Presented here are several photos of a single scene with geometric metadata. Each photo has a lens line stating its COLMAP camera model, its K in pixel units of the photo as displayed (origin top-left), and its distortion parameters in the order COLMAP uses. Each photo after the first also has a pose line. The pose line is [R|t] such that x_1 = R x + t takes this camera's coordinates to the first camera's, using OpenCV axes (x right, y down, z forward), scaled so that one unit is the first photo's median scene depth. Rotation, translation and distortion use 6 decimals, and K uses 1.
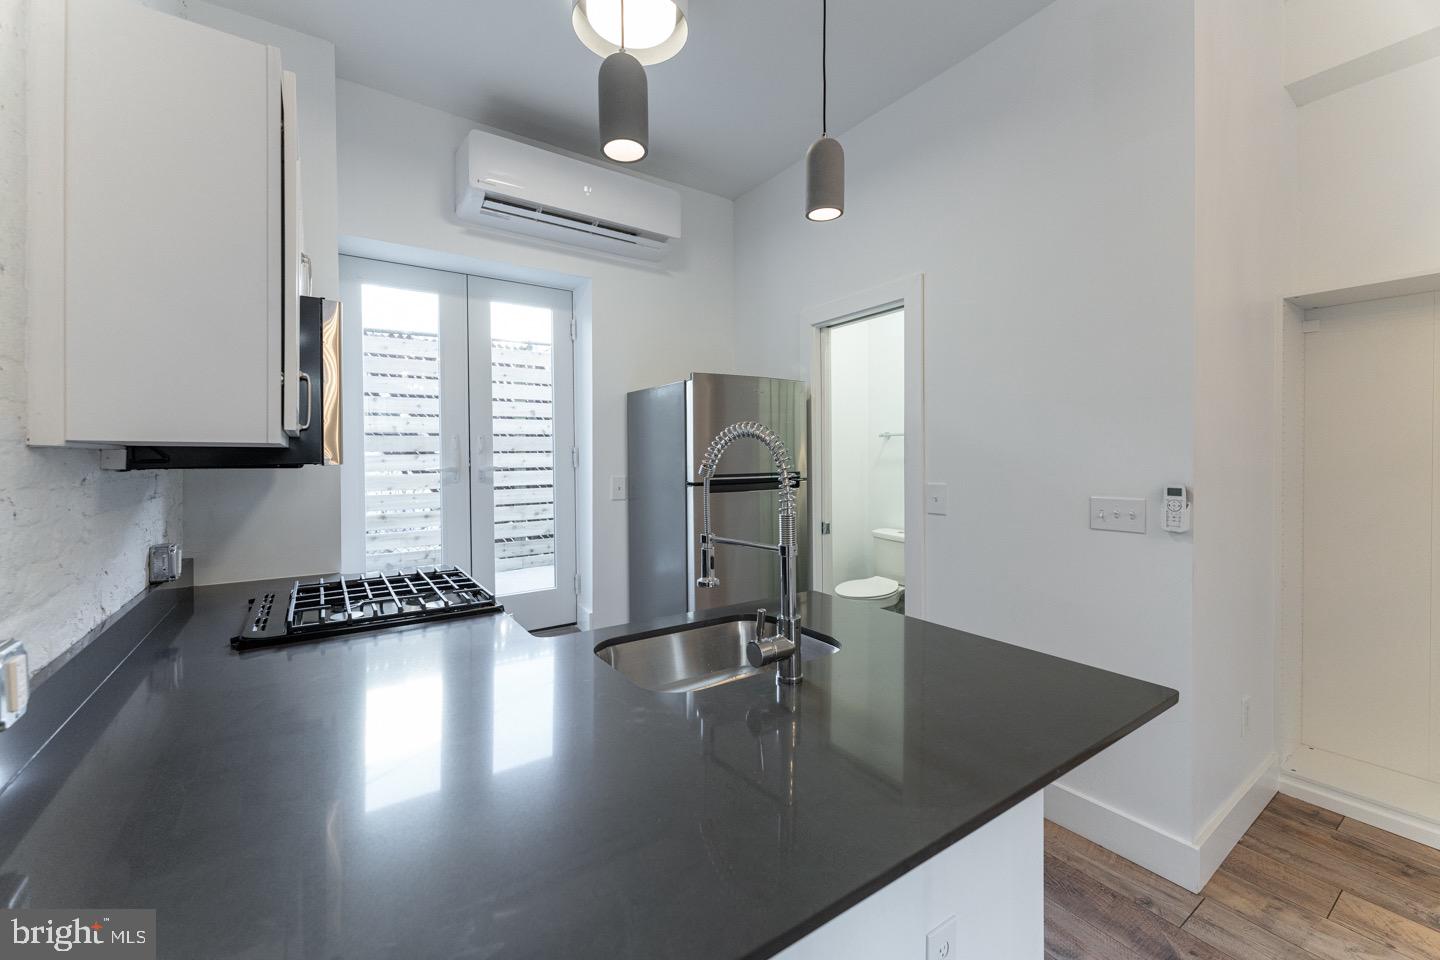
lens RADIAL K [[578.3, 0, 709.0], [0, 578.3, 461.6], [0, 0, 1]] dist [0.002665, 0.000215]
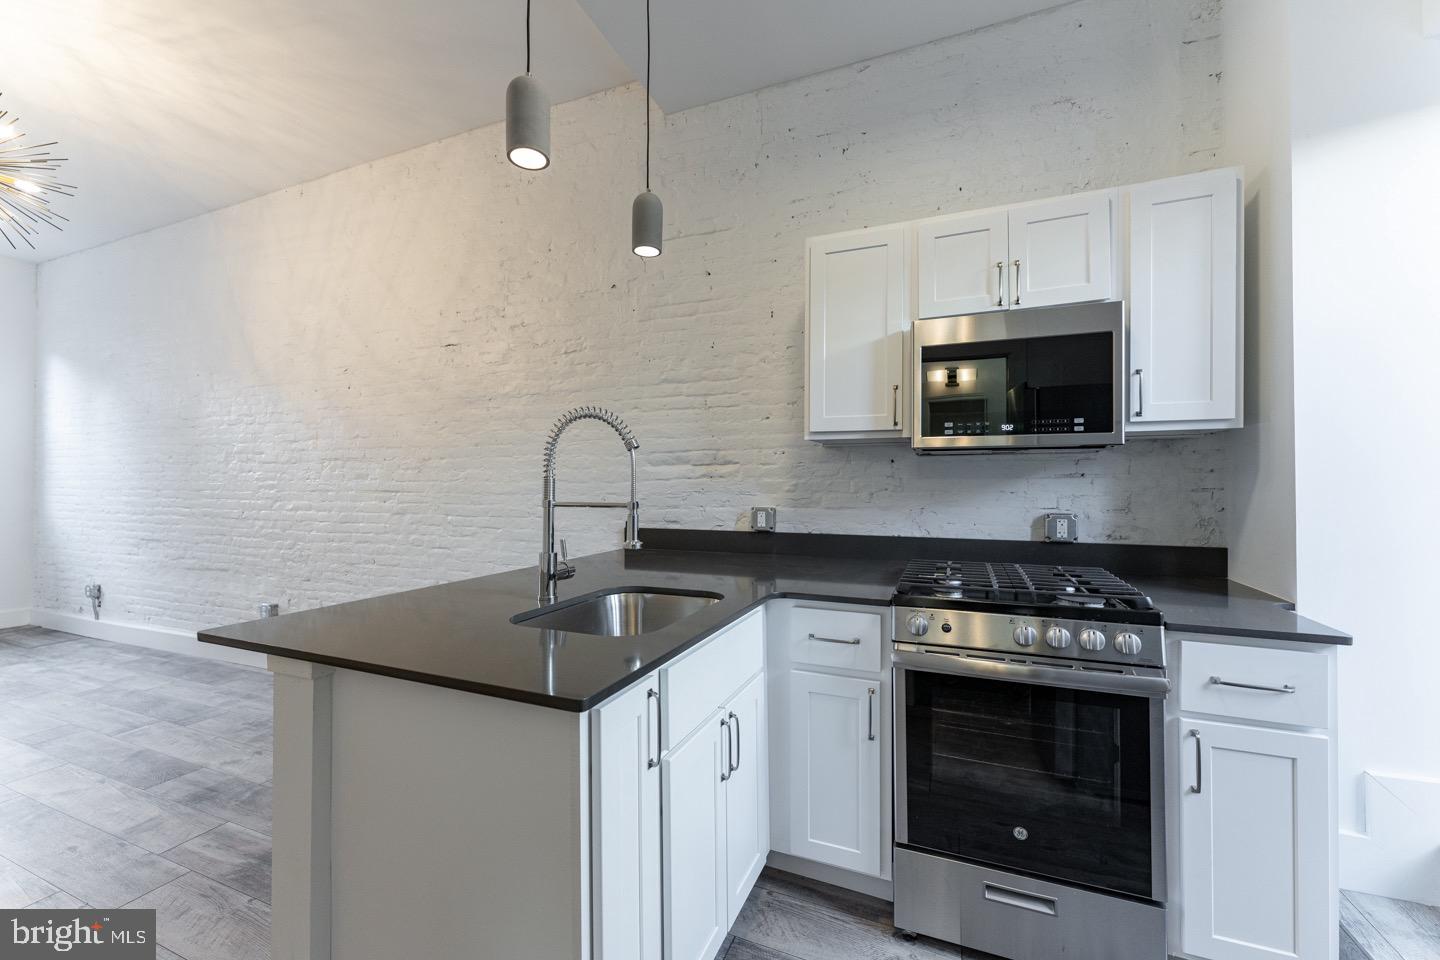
lens RADIAL K [[578.3, 0, 708.5], [0, 578.3, 474.6], [0, 0, 1]] dist [0.002665, 0.000215]
pose [[-0.842207, 0.001102, -0.539153, 0.236827], [0.002553, 0.999995, -0.001945, 0.035228], [0.539148, -0.003015, -0.842206, 1.011308]]
